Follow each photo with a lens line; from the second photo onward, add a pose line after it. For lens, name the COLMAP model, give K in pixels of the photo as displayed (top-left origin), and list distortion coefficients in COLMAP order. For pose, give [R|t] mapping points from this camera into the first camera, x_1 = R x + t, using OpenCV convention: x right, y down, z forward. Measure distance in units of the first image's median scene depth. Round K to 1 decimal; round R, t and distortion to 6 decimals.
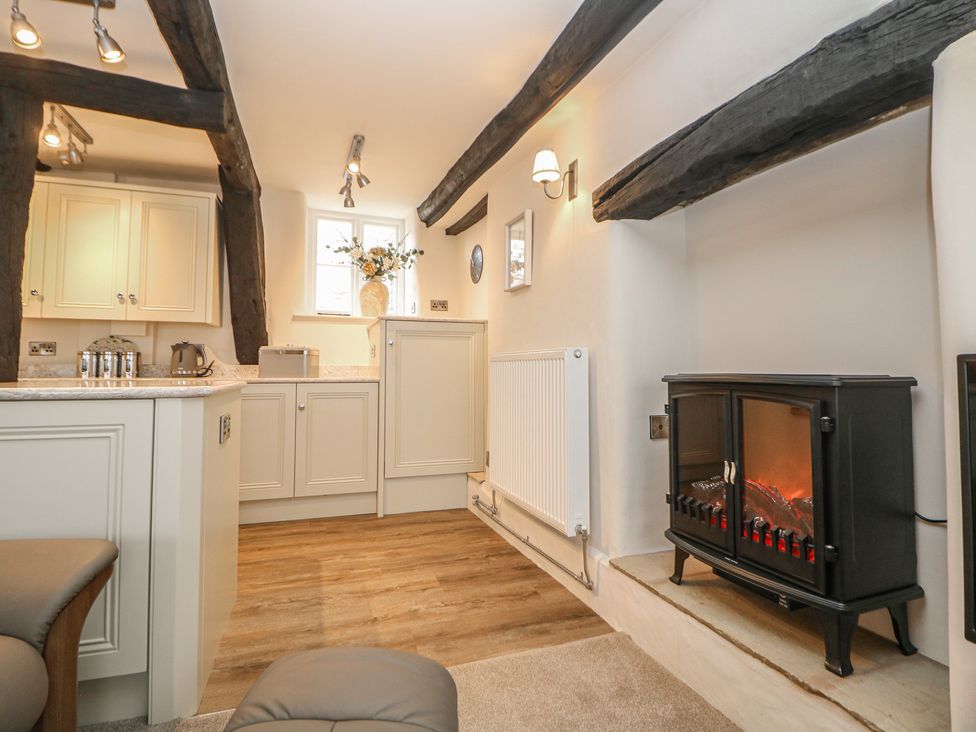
lens RADIAL K [[533.1, 0, 494.4], [0, 533.1, 335.6], [0, 0, 1]] dist [-0.006670, -0.012517]
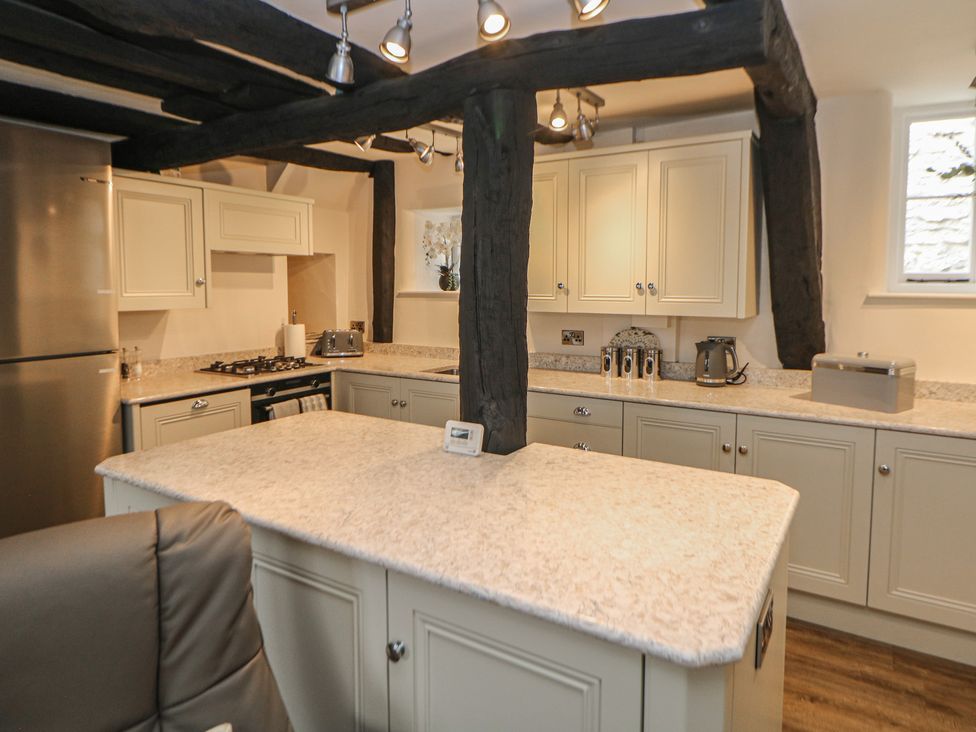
lens RADIAL K [[616.5, 0, 481.3], [0, 616.5, 356.3], [0, 0, 1]] dist [-0.002500, -0.003058]
pose [[0.627262, 0.073721, -0.775311, -0.095553], [0.059168, 0.988122, 0.141826, -0.110746], [0.776557, -0.134835, 0.615450, 0.183348]]
